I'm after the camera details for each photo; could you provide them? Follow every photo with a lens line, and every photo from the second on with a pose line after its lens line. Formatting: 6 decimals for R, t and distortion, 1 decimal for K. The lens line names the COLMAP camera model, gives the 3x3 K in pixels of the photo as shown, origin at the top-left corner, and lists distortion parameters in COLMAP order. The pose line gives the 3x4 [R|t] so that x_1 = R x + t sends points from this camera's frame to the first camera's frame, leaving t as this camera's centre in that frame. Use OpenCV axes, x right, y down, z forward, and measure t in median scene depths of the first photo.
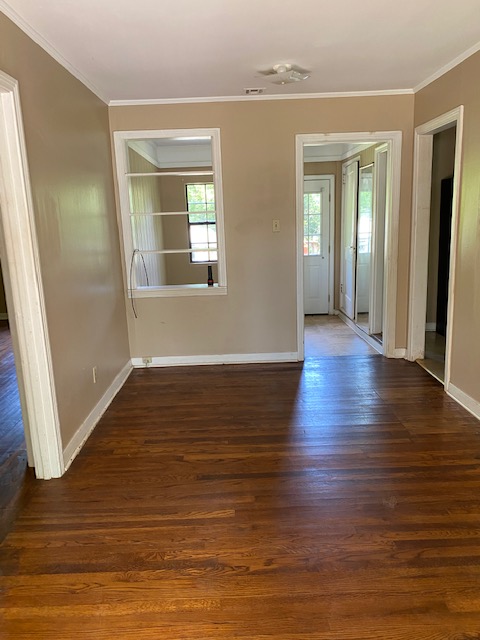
lens RADIAL K [[496.2, 0, 240.3], [0, 496.2, 309.1], [0, 0, 1]] dist [0.145573, 0.000148]
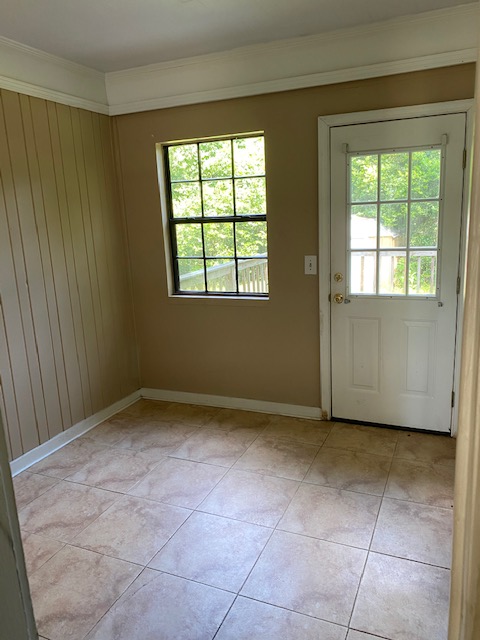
lens RADIAL K [[496.2, 0, 240.3], [0, 496.2, 309.1], [0, 0, 1]] dist [0.145573, 0.000148]
pose [[0.912018, 0.077261, -0.402808, 0.185774], [-0.066819, 0.996966, 0.039938, -0.105866], [0.404671, -0.009509, 0.914413, 0.544891]]
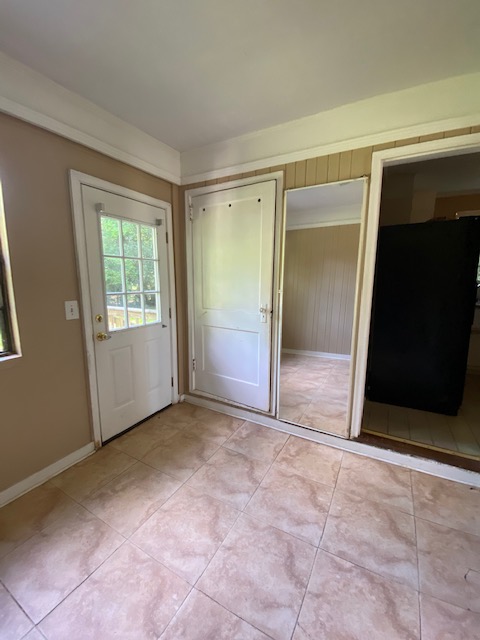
lens RADIAL K [[267.7, 0, 240.0], [0, 267.7, 320.0], [0, 0, 1]] dist [-0.000087, -0.000457]
pose [[0.503825, -0.102206, 0.857738, -0.089381], [0.143290, 0.989107, 0.033693, -0.109379], [-0.851838, 0.105930, 0.512982, 0.735994]]
